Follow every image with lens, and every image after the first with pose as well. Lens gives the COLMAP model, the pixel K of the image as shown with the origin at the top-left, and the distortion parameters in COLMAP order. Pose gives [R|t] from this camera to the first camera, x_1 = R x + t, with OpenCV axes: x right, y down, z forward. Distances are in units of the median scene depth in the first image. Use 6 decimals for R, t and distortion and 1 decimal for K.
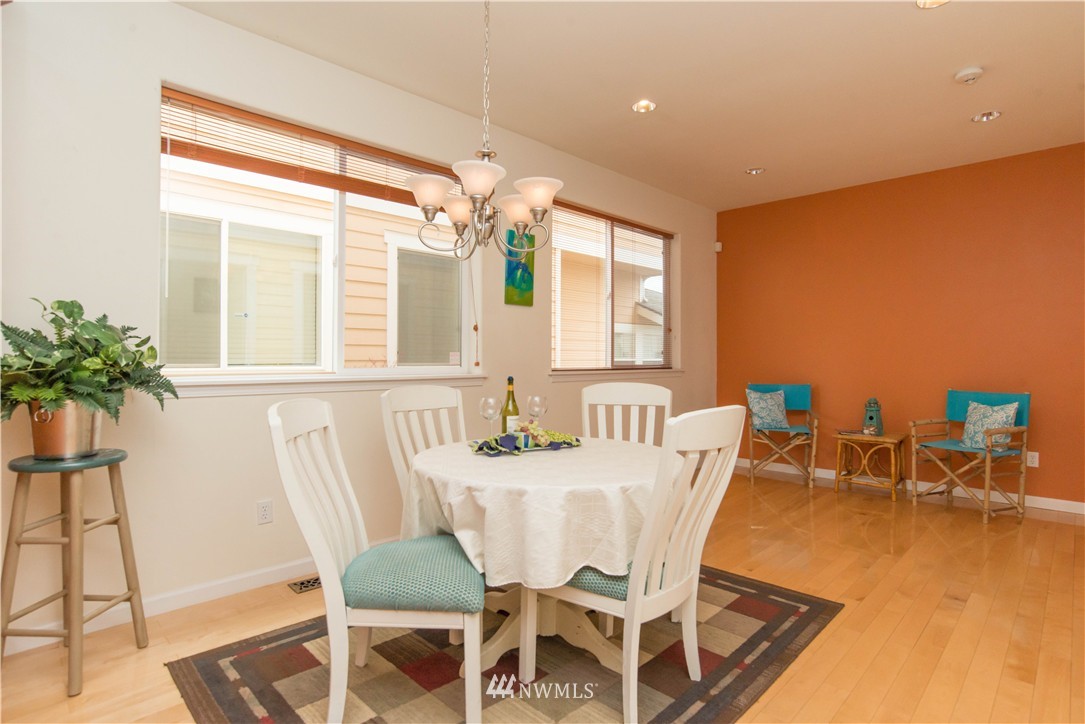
lens RADIAL K [[552.0, 0, 548.8], [0, 552.0, 360.8], [0, 0, 1]] dist [-0.062240, 0.028635]
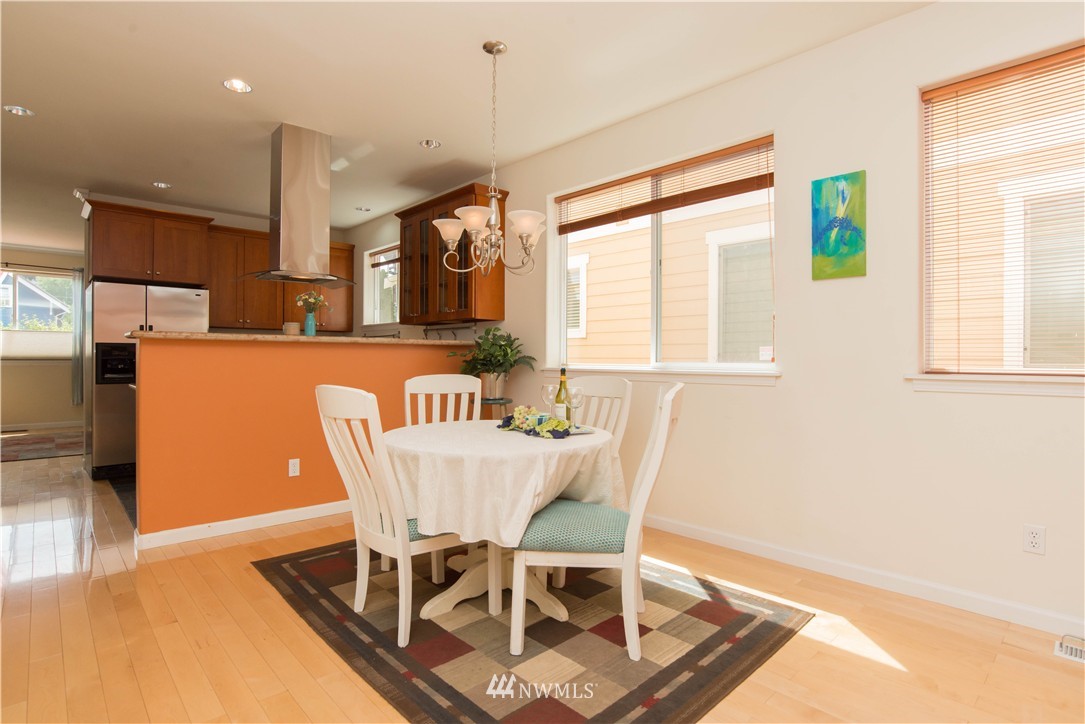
lens RADIAL K [[552.0, 0, 548.8], [0, 552.0, 360.8], [0, 0, 1]] dist [-0.062240, 0.028635]
pose [[-0.059315, -0.003120, -0.998234, 0.657086], [-0.009868, 0.999948, -0.002539, 0.010597], [0.998191, 0.009700, -0.059342, 0.661656]]
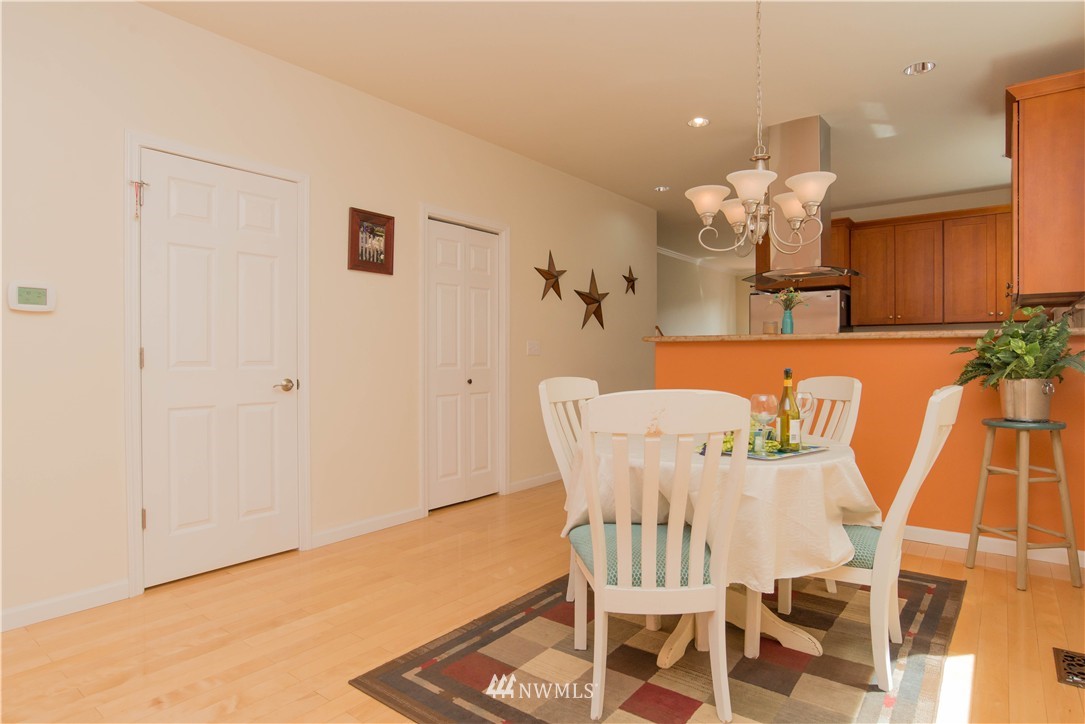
lens RADIAL K [[584.9, 0, 542.5], [0, 584.9, 362.0], [0, 0, 1]] dist [0.003180, 0.000125]
pose [[-0.993217, -0.006087, -0.116117, 0.245133], [-0.007486, 0.999905, 0.011616, 0.008795], [0.116035, 0.012406, -0.993168, 1.151688]]
